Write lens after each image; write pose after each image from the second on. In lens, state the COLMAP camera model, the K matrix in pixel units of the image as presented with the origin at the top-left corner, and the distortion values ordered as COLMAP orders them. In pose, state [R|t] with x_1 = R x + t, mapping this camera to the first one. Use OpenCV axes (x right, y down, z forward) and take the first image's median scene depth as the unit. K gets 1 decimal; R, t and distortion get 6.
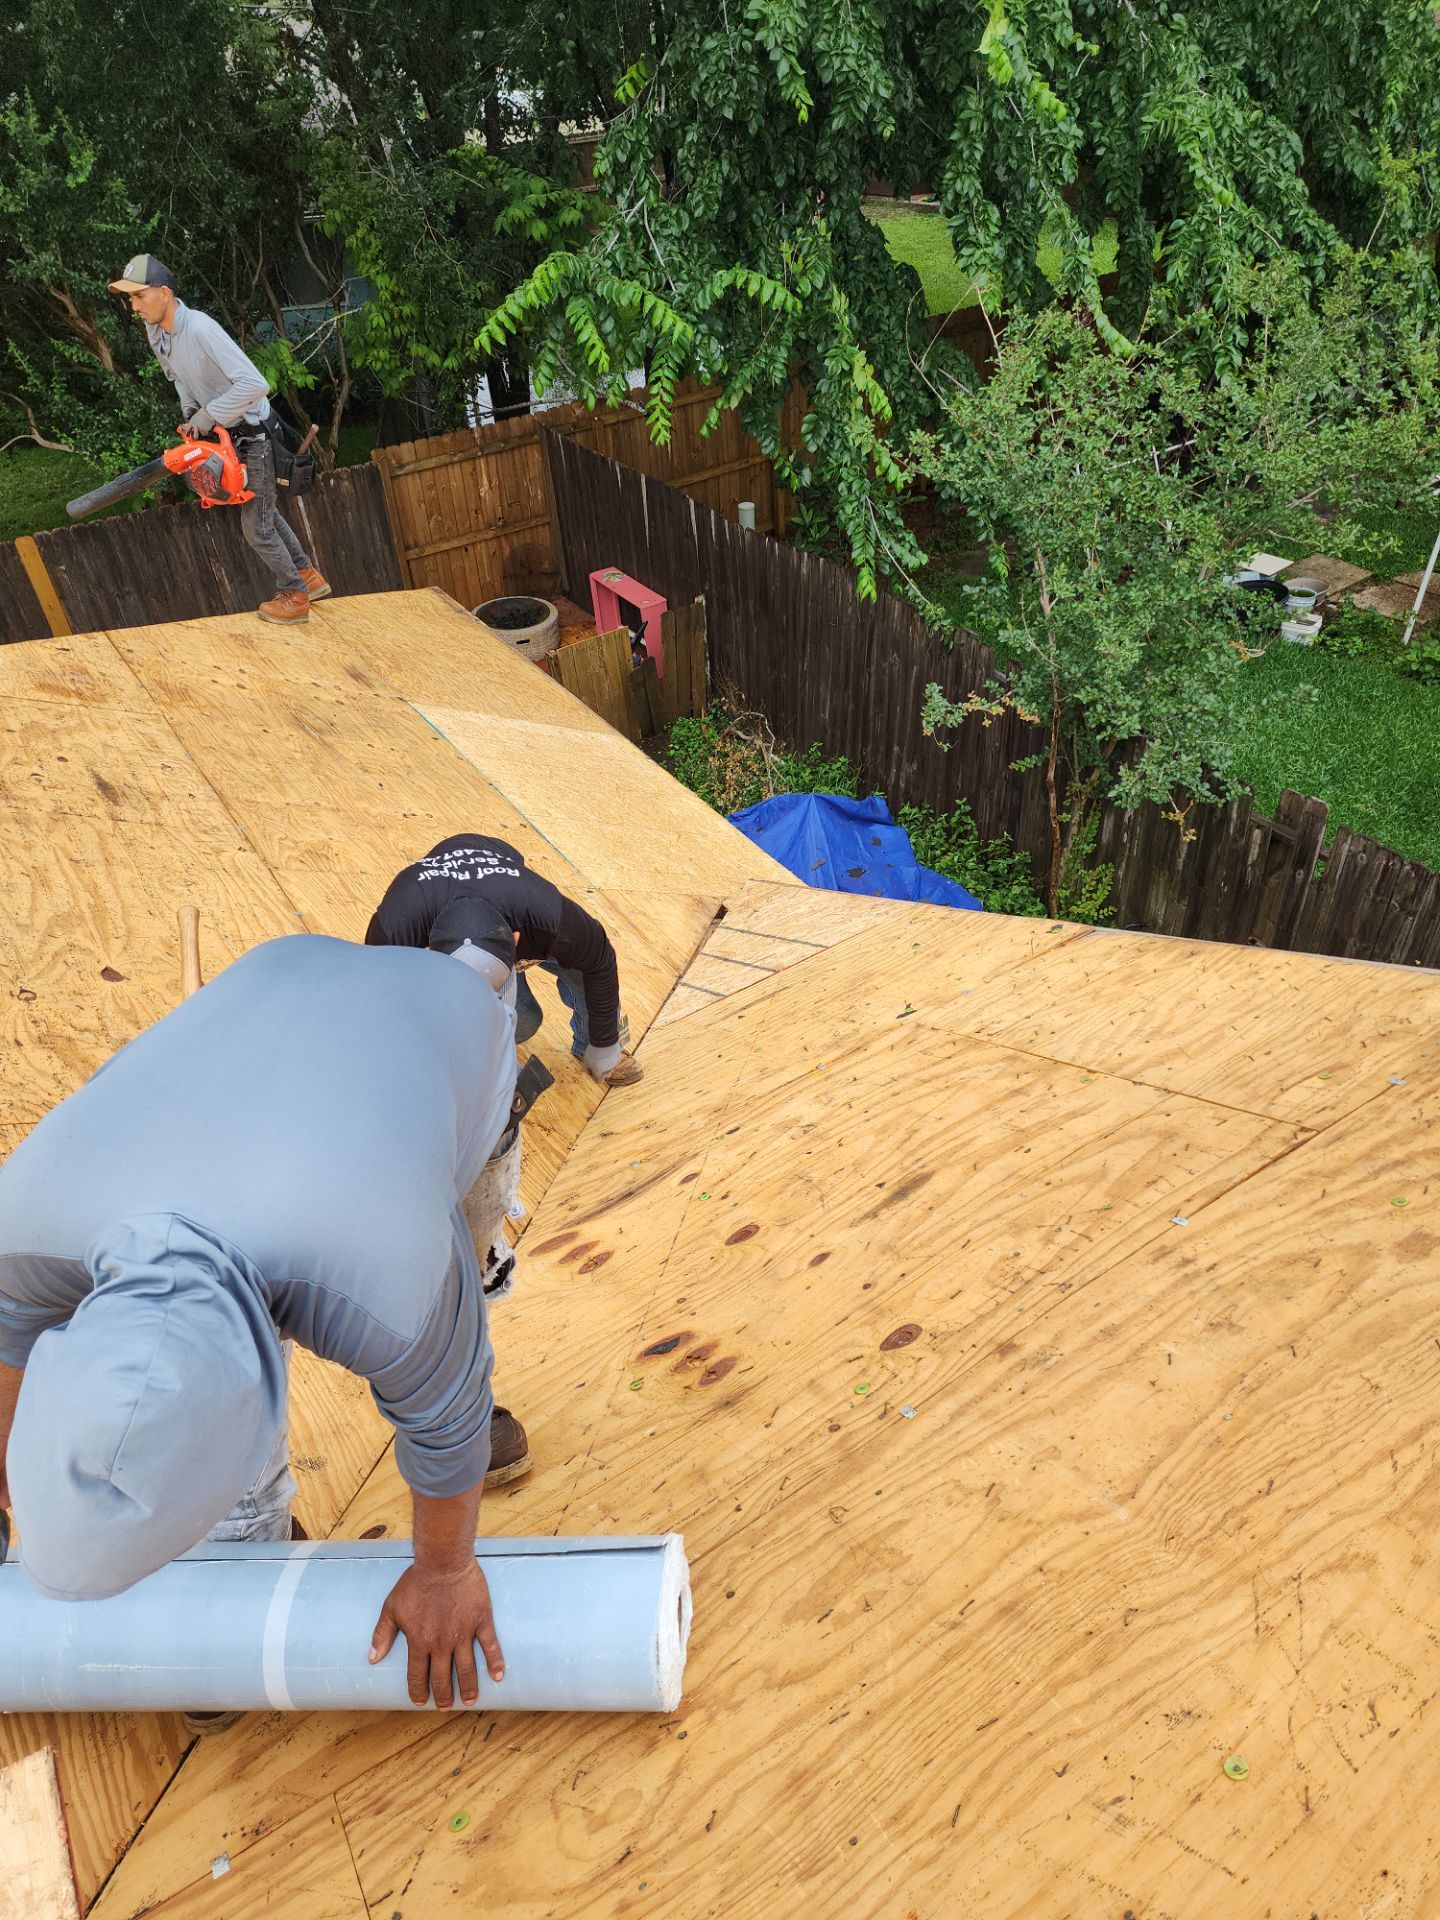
lens RADIAL K [[1293.4, 0, 753.1], [0, 1293.4, 966.2], [0, 0, 1]] dist [0.067010, -0.061395]
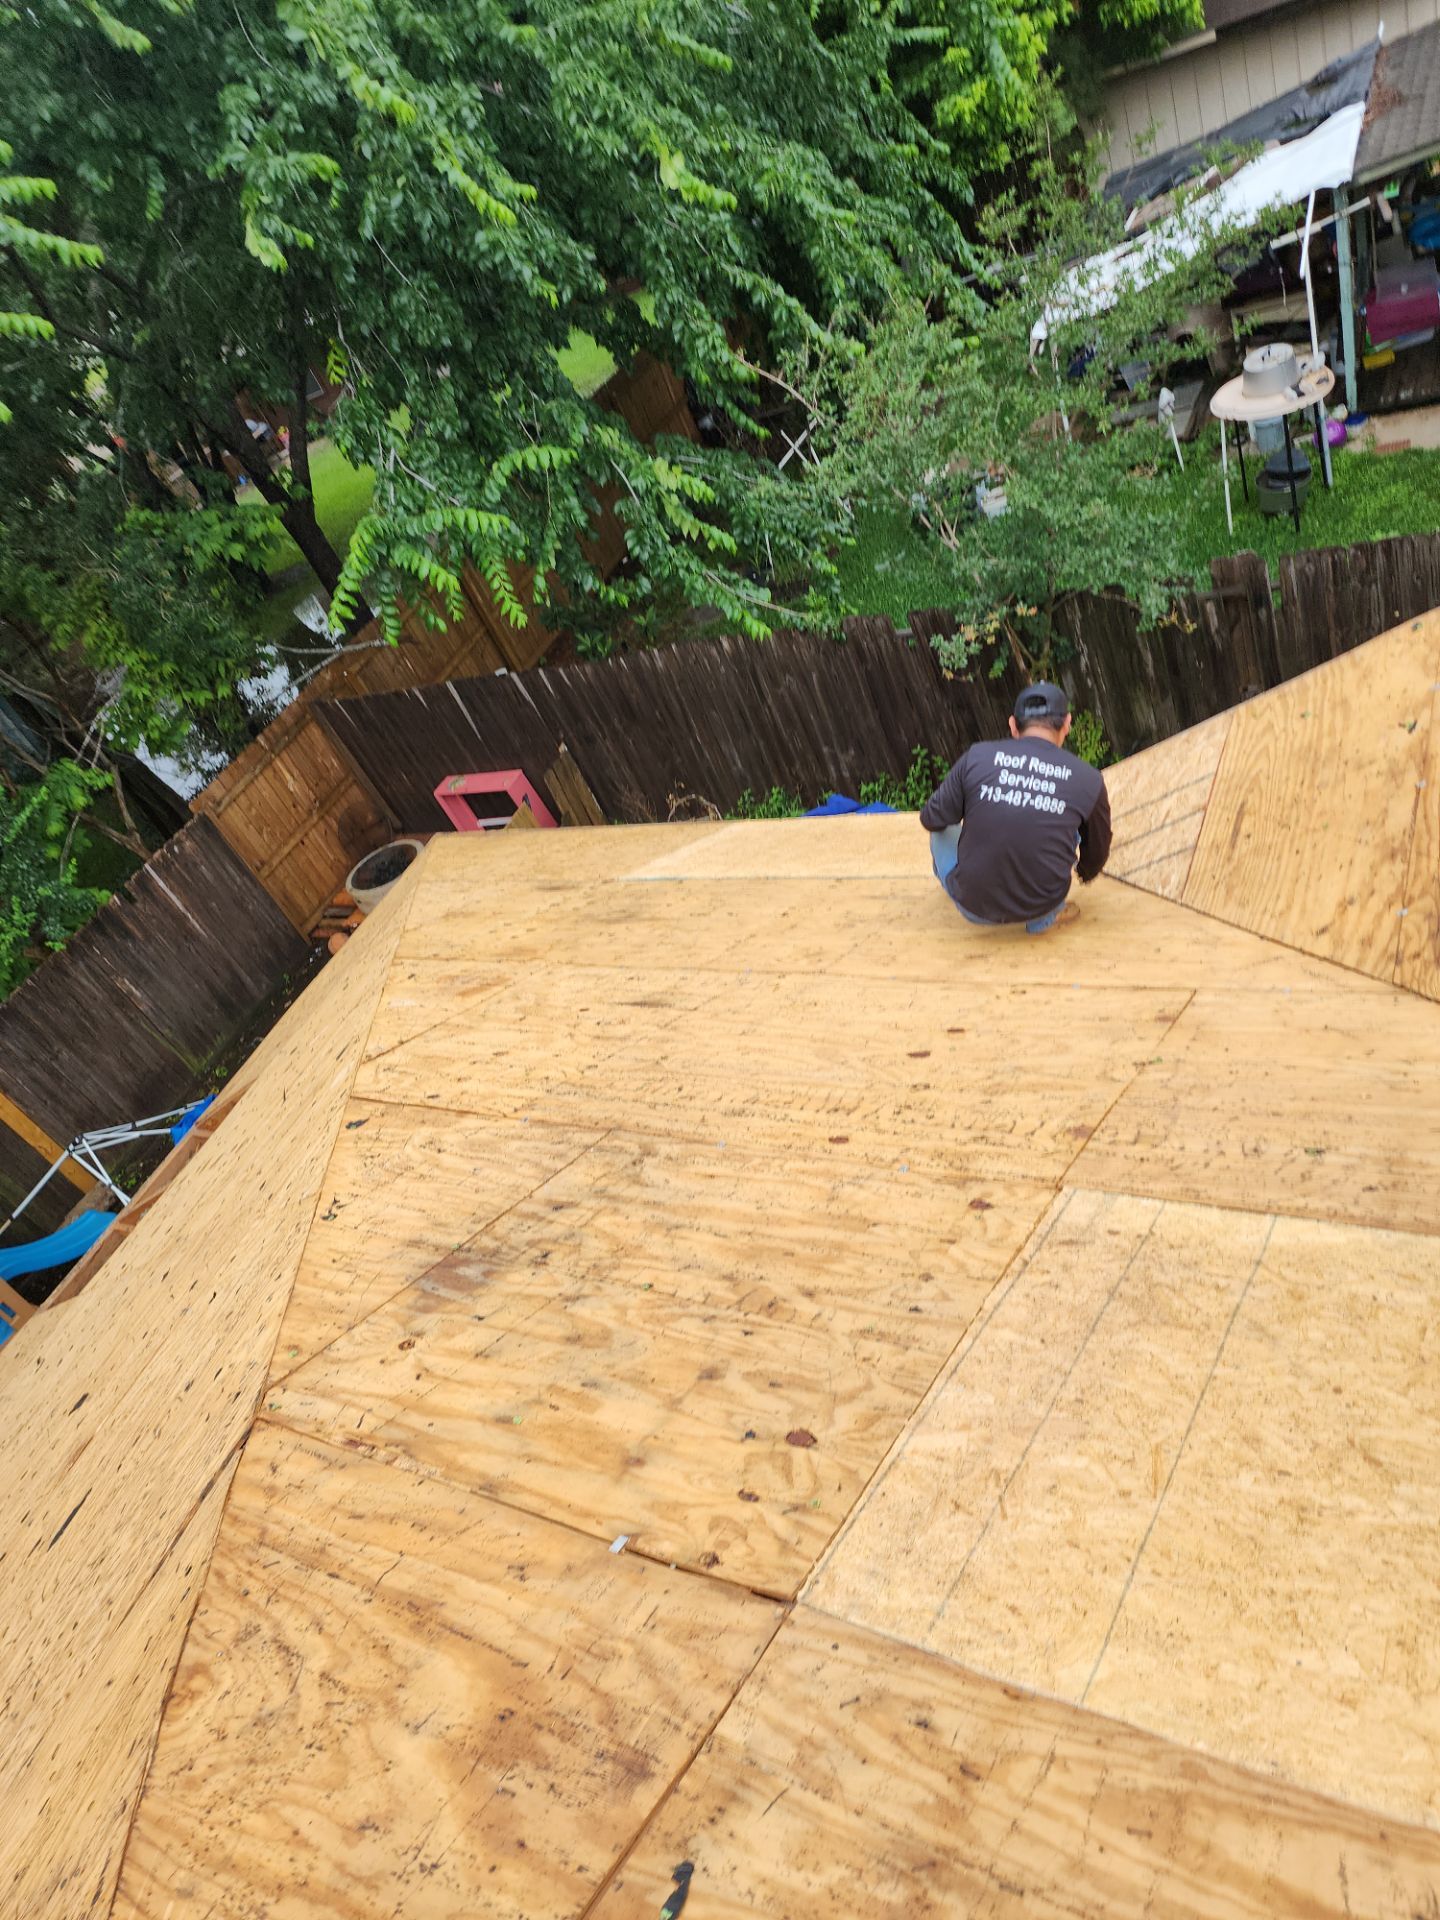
lens RADIAL K [[1261.1, 0, 719.6], [0, 1261.1, 931.8], [0, 0, 1]] dist [0.062974, -0.063302]
pose [[0.806477, -0.549842, 0.217414, -0.322507], [0.570187, 0.820546, -0.039888, -0.053867], [-0.156466, 0.156136, 0.975264, -0.020382]]
